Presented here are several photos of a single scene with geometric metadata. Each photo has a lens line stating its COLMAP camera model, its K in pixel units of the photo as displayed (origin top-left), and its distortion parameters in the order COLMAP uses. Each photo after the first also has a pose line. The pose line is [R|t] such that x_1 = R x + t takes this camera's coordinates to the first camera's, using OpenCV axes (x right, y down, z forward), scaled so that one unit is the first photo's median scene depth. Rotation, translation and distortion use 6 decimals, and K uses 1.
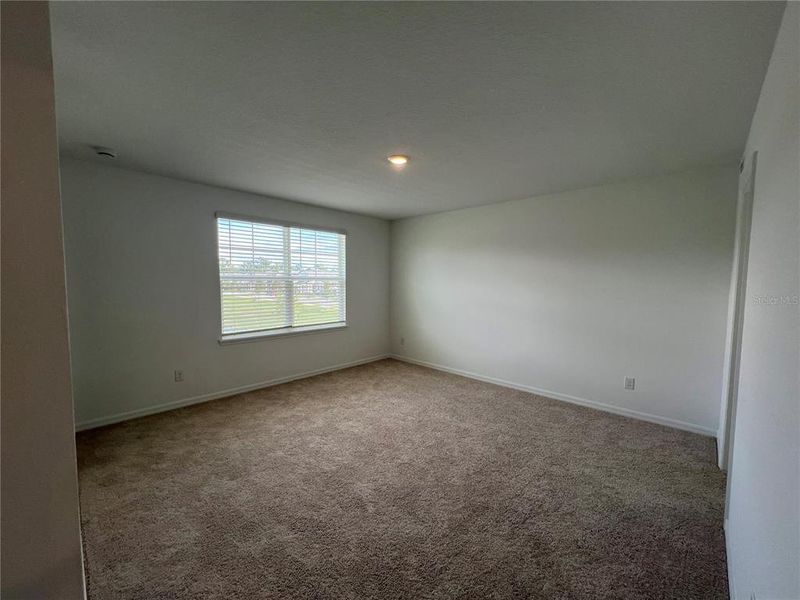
lens RADIAL K [[318.1, 0, 396.5], [0, 318.1, 302.6], [0, 0, 1]] dist [0.003648, -0.000060]
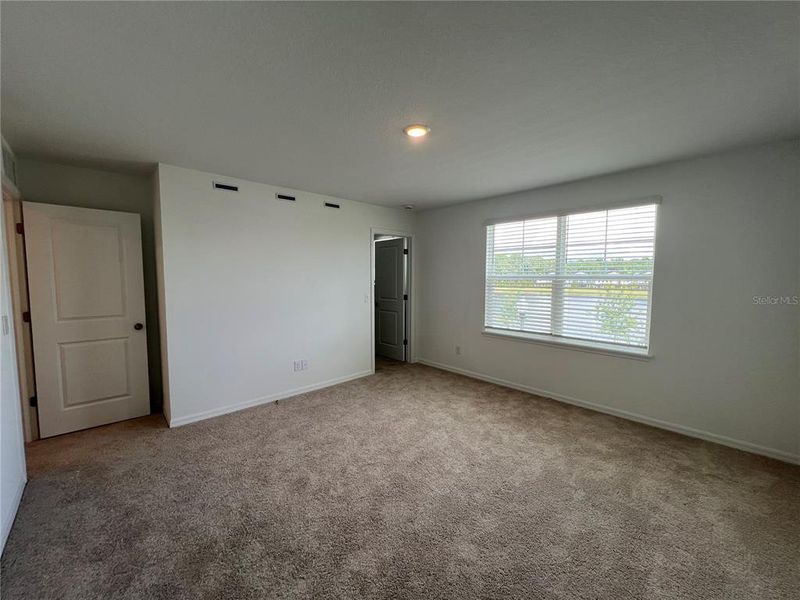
lens RADIAL K [[318.1, 0, 391.9], [0, 318.1, 302.0], [0, 0, 1]] dist [0.003648, -0.000060]
pose [[-0.053633, 0.075459, -0.995705, 1.040296], [-0.068803, 0.994492, 0.079073, -0.094967], [0.996188, 0.072749, -0.048146, 1.205666]]
